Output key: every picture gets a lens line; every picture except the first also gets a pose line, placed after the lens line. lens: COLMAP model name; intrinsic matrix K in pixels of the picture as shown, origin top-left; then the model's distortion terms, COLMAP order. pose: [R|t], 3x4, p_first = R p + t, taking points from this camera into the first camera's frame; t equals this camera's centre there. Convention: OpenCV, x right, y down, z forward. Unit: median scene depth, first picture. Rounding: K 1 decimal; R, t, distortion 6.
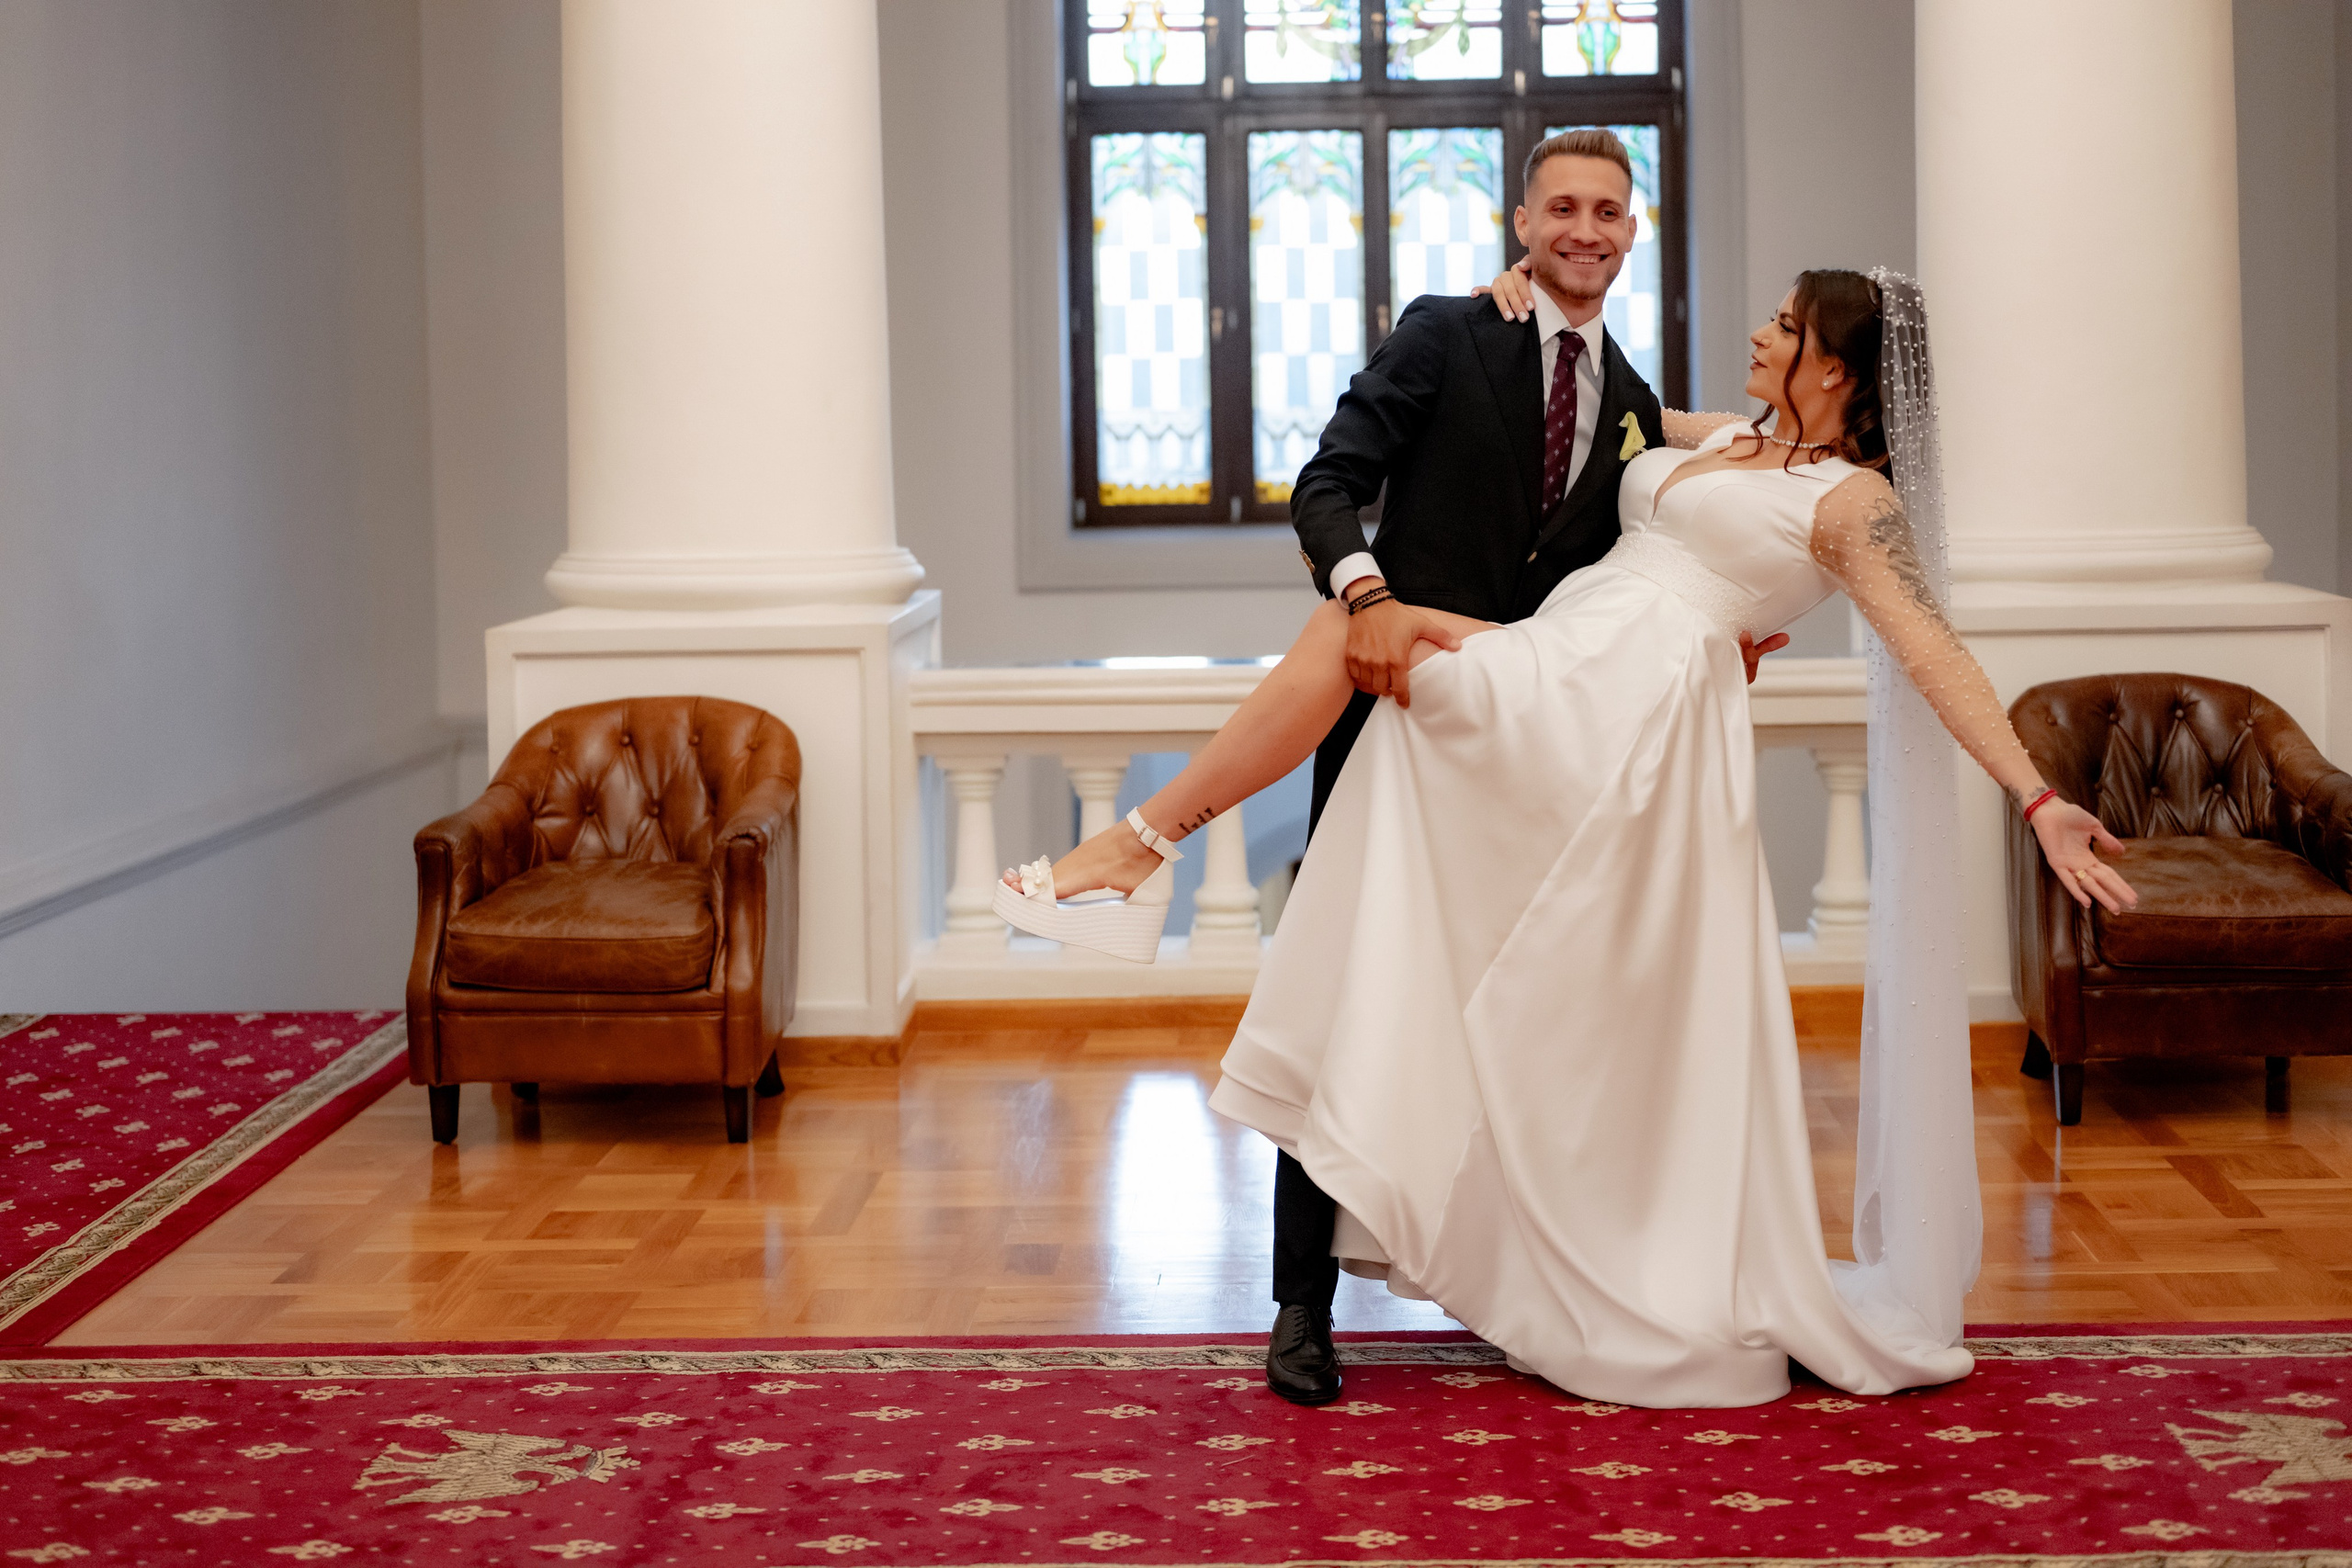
lens RADIAL K [[3472.4, 0, 1176.0], [0, 3472.4, 784.0], [0, 0, 1]] dist [-0.279097, -0.006129]
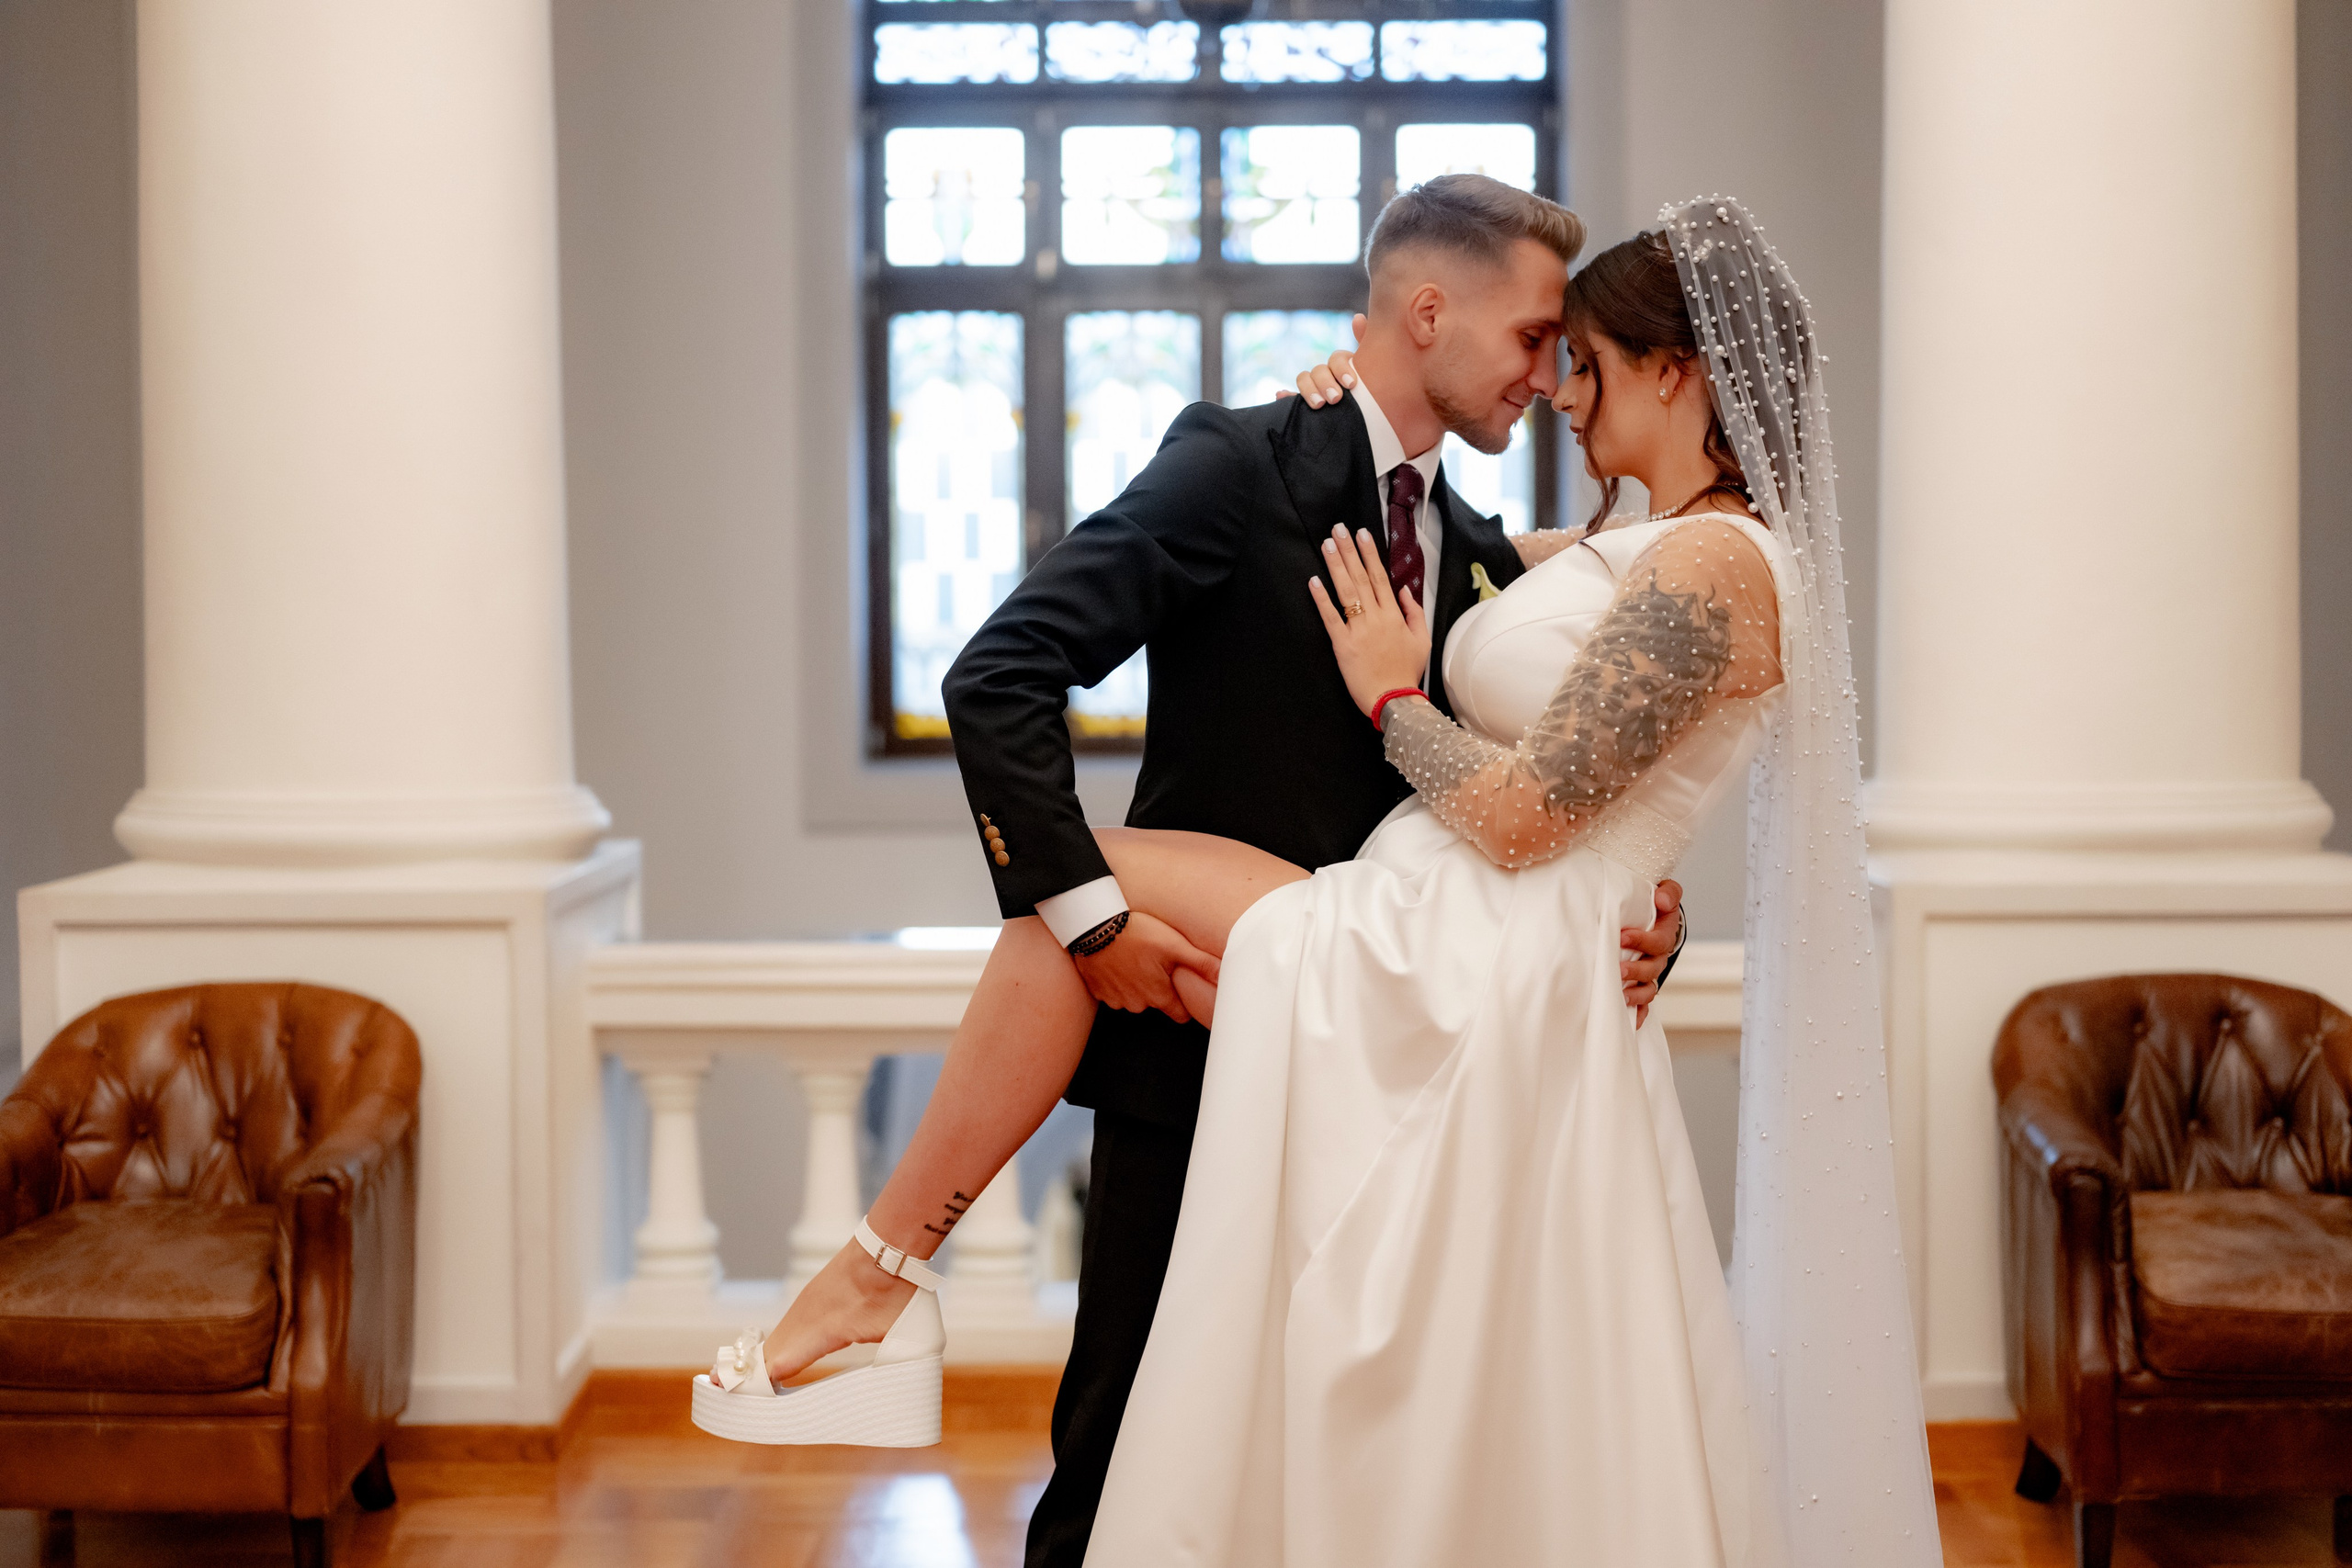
lens RADIAL K [[3389.9, 0, 1173.3], [0, 3389.9, 855.5], [0, 0, 1]] dist [-0.384990, 0.044050]
pose [[0.999025, 0.013113, 0.042144, 0.025851], [-0.011255, 0.998967, -0.044026, -0.024115], [-0.042678, 0.043509, 0.998141, 0.270538]]
